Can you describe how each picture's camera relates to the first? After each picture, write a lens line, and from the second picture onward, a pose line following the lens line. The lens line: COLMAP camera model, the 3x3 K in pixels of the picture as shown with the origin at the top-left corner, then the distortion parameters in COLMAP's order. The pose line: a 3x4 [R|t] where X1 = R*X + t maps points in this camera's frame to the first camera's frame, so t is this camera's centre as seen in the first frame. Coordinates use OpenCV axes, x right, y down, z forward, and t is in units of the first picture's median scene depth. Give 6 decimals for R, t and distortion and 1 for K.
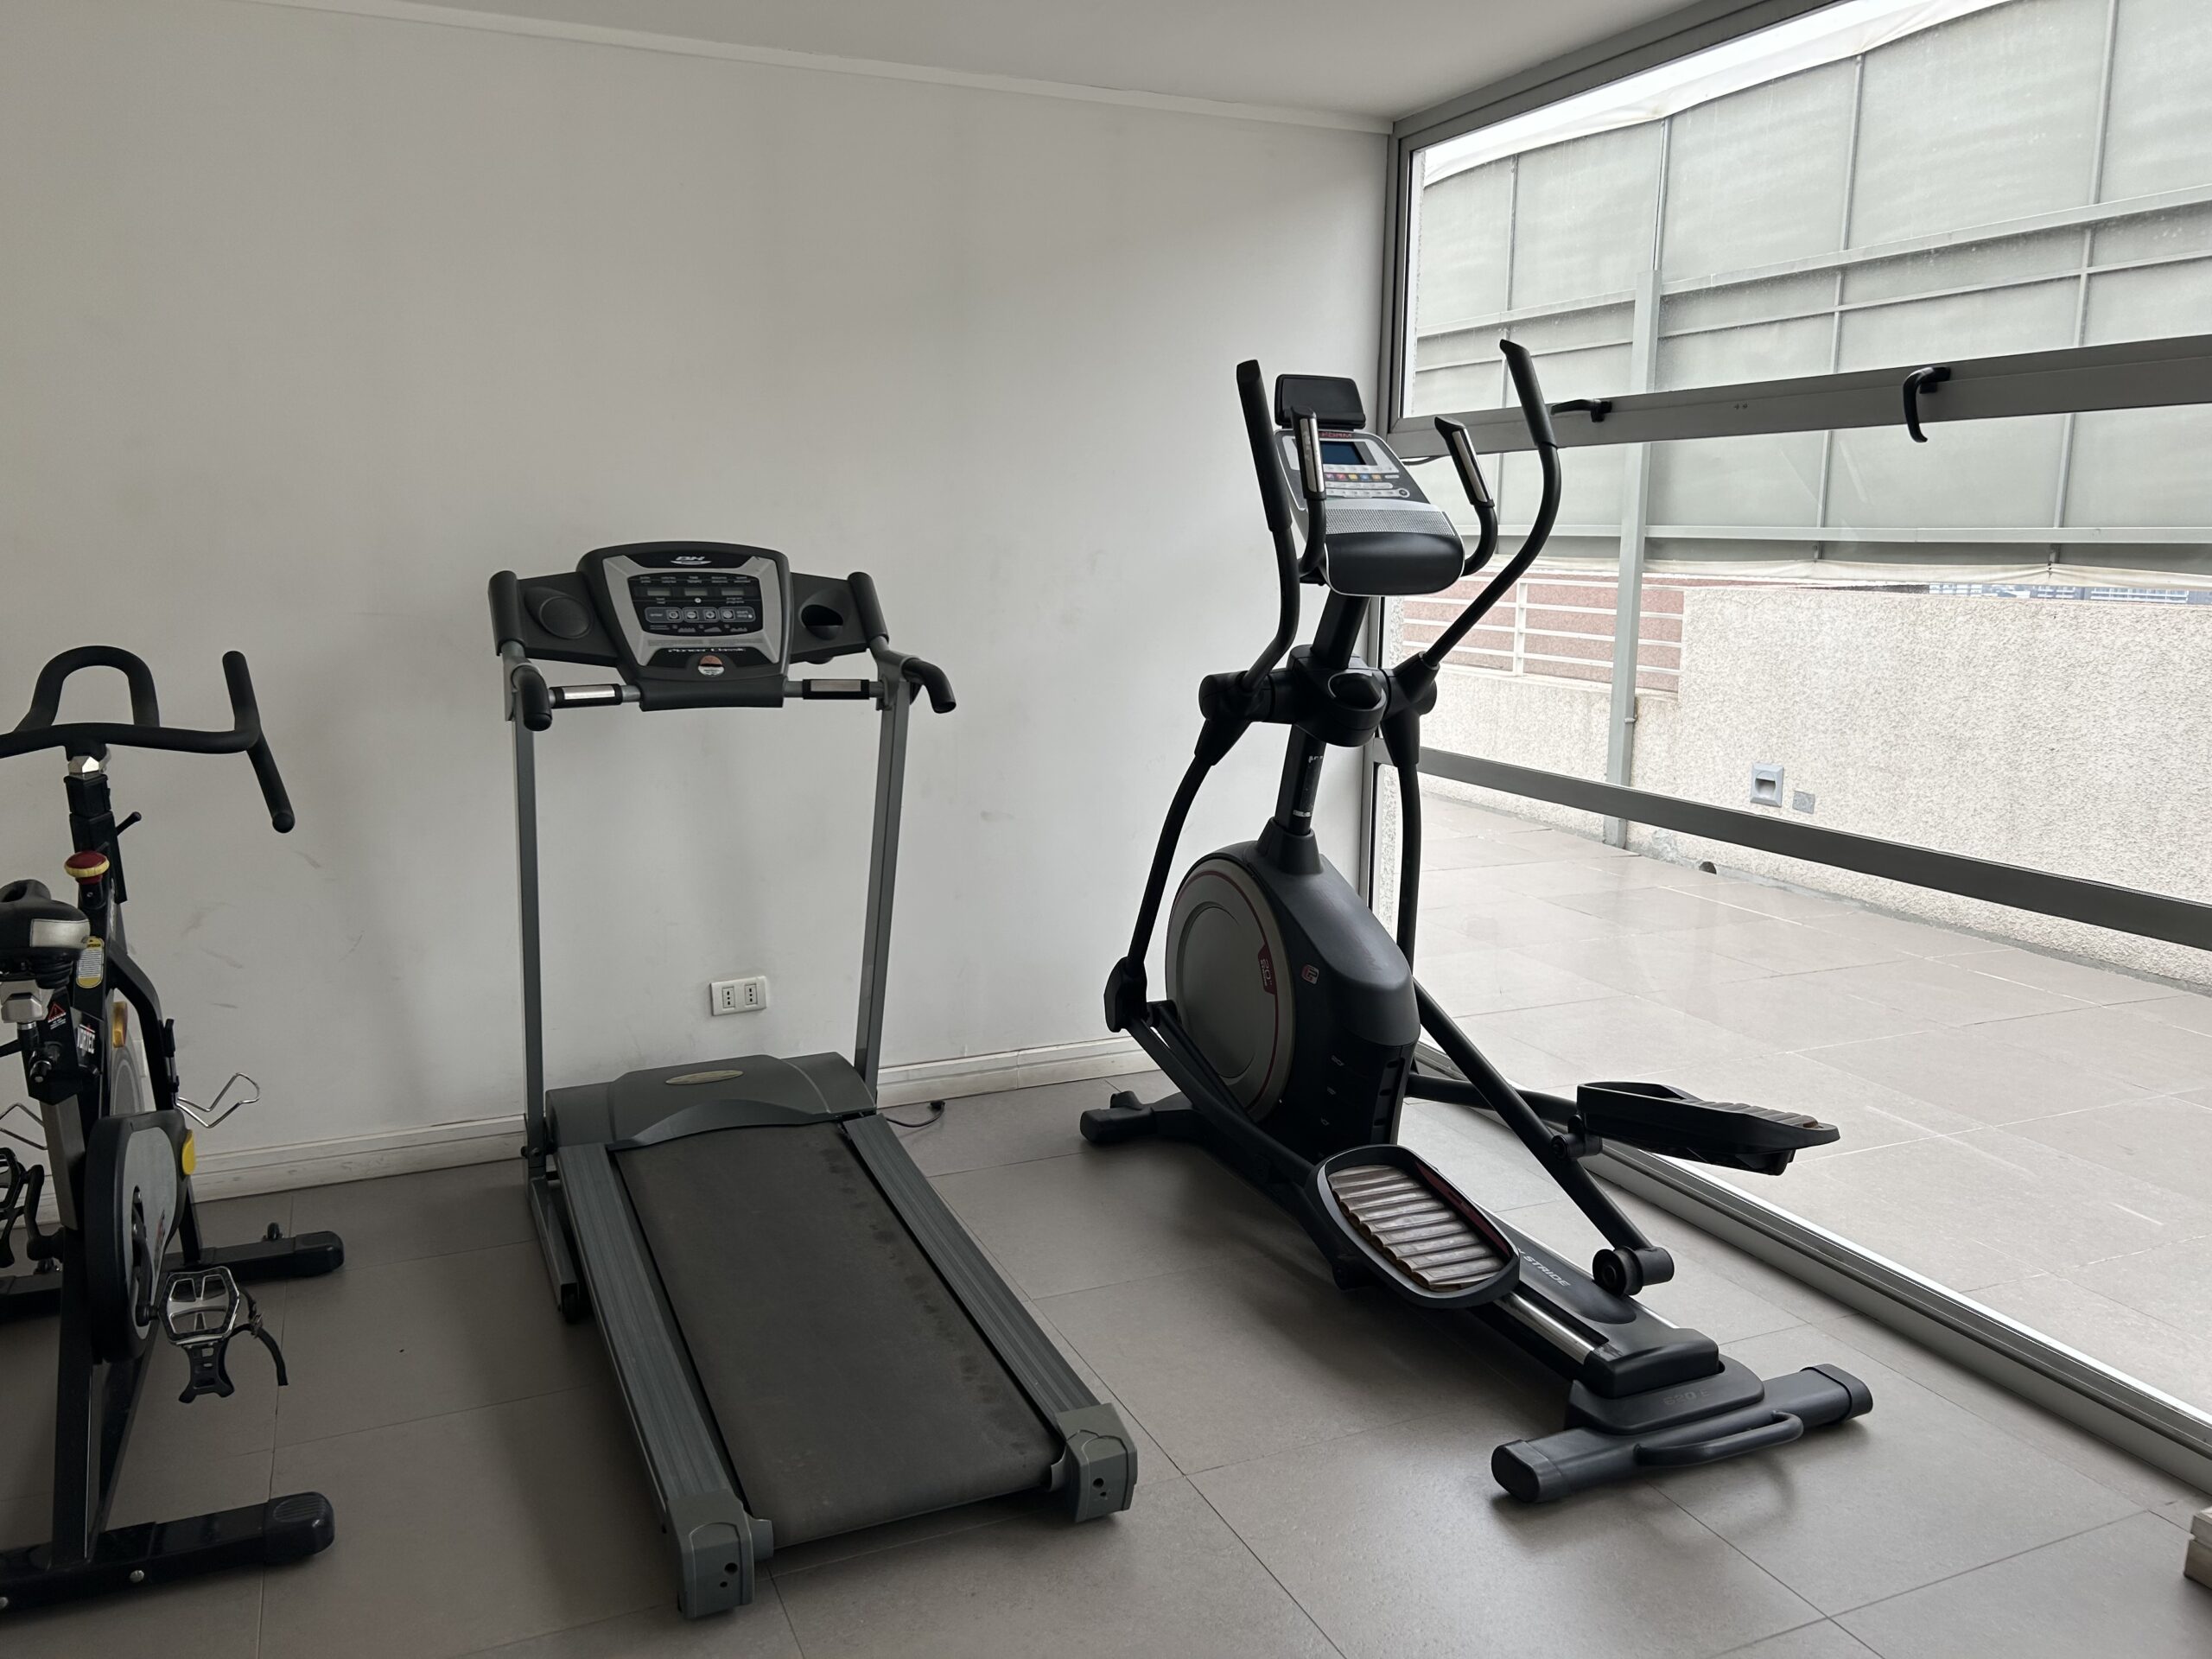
lens RADIAL K [[1650.1, 0, 1106.0], [0, 1650.1, 829.5], [0, 0, 1]] dist [0.128903, -0.225341]
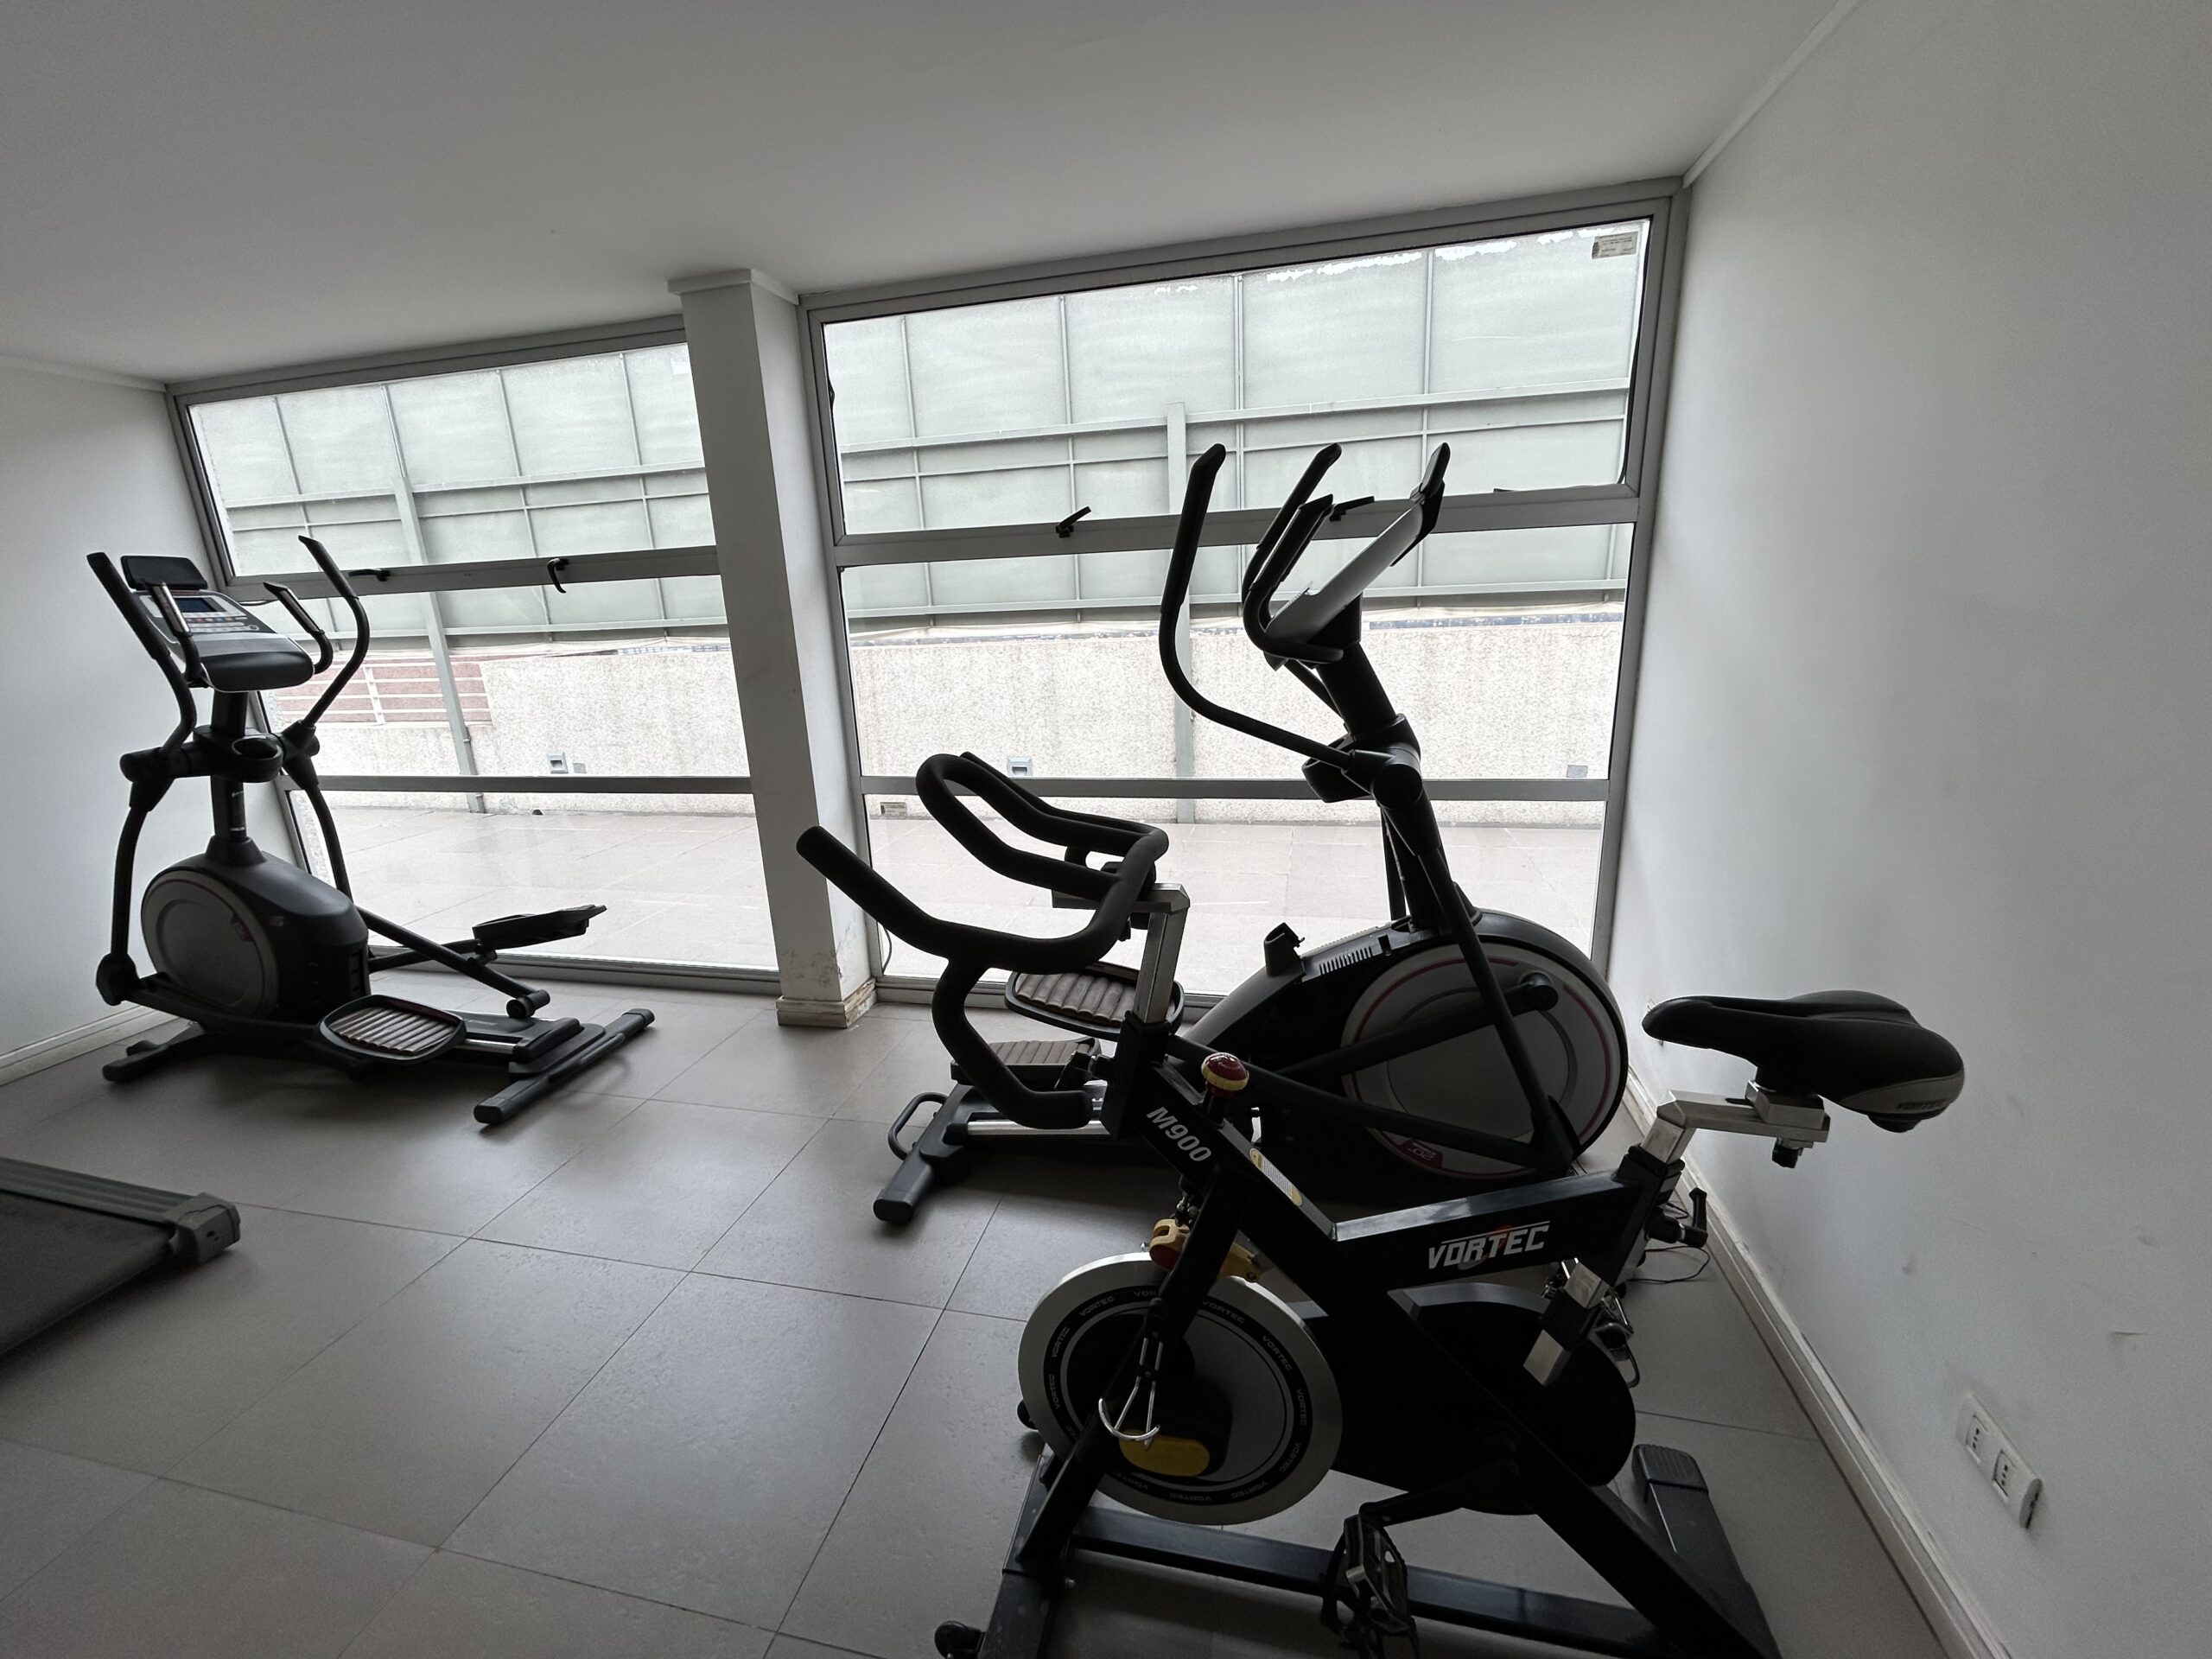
lens RADIAL K [[891.2, 0, 1106.0], [0, 891.2, 829.5], [0, 0, 1]] dist [-0.001273, 0.000278]
pose [[0.601173, -0.236811, 0.763224, -0.036589], [0.188766, 0.970136, 0.152325, 0.019398], [-0.776504, 0.052497, 0.627922, -0.211743]]
